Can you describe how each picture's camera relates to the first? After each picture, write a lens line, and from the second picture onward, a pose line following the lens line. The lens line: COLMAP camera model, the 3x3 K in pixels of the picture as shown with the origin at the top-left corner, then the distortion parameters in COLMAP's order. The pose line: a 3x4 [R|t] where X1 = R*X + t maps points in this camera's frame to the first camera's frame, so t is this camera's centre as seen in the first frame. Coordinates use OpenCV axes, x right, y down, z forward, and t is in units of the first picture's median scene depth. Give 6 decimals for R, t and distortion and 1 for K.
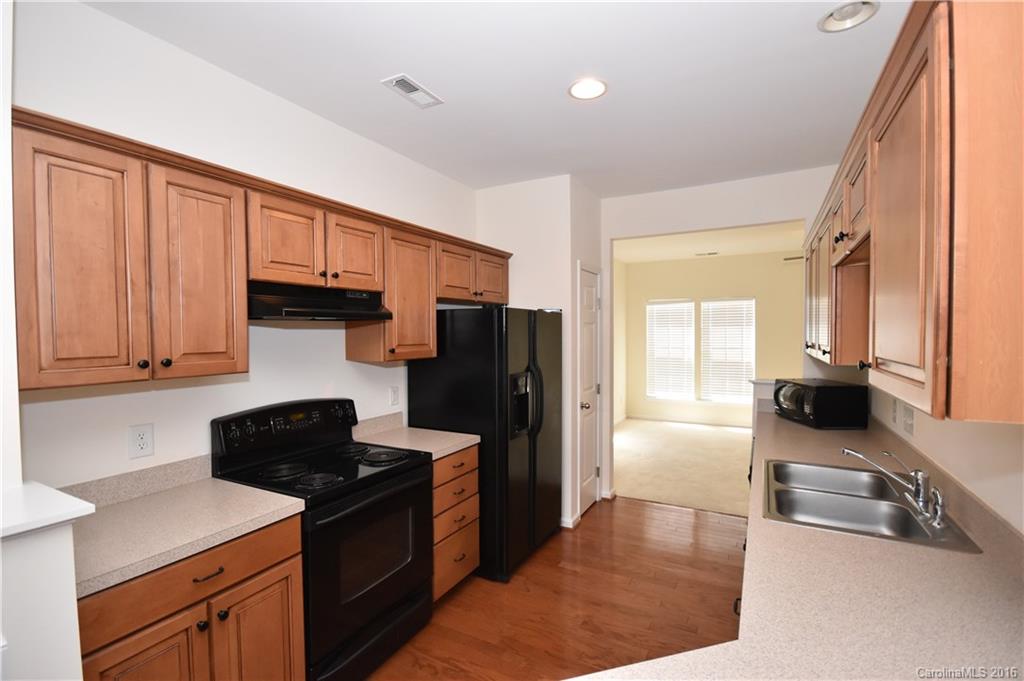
lens RADIAL K [[471.4, 0, 510.8], [0, 471.4, 339.4], [0, 0, 1]] dist [0.000419, -0.001461]
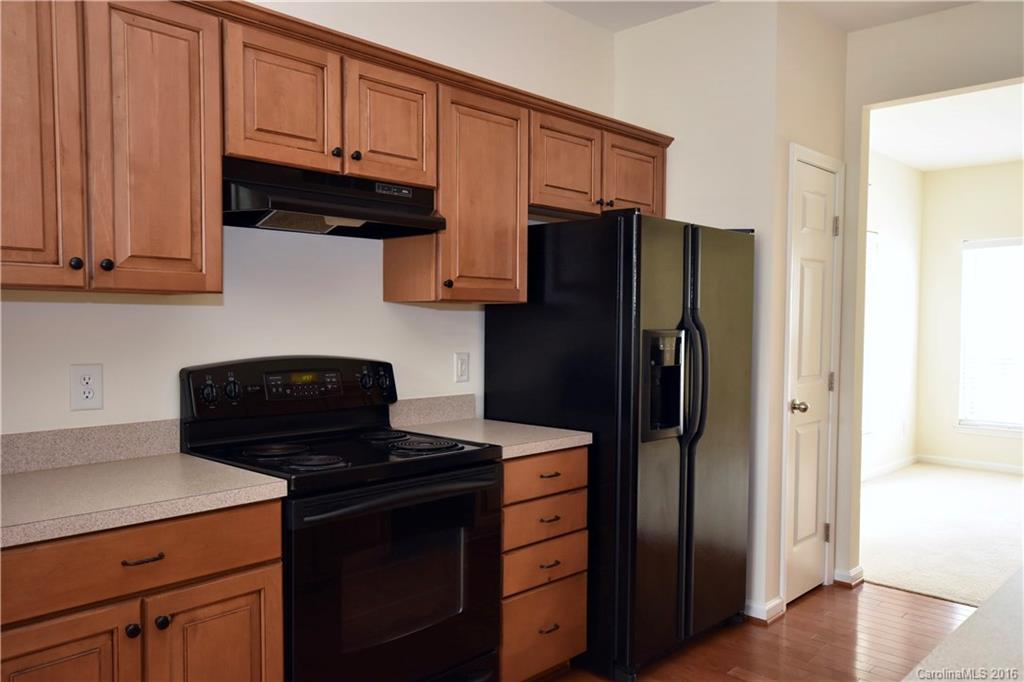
lens RADIAL K [[804.7, 0, 513.8], [0, 804.7, 341.7], [0, 0, 1]] dist [-0.001335, 0.038404]
pose [[0.966970, 0.024491, -0.253711, 0.111322], [-0.021341, 0.999657, 0.015158, 0.089499], [0.253995, -0.009242, 0.967161, -0.007045]]
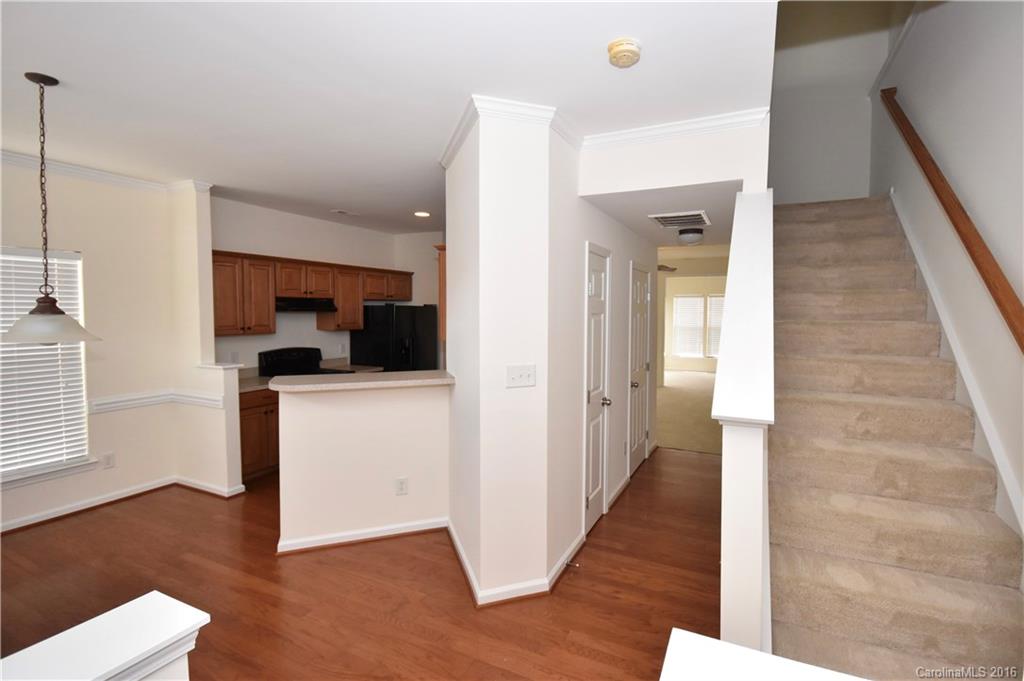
lens RADIAL K [[474.5, 0, 521.5], [0, 474.5, 333.9], [0, 0, 1]] dist [0.010386, -0.000333]
pose [[0.998995, 0.011142, 0.043422, 0.532459], [-0.012521, 0.999421, 0.031627, -0.018293], [-0.043044, -0.032139, 0.998556, -1.309410]]
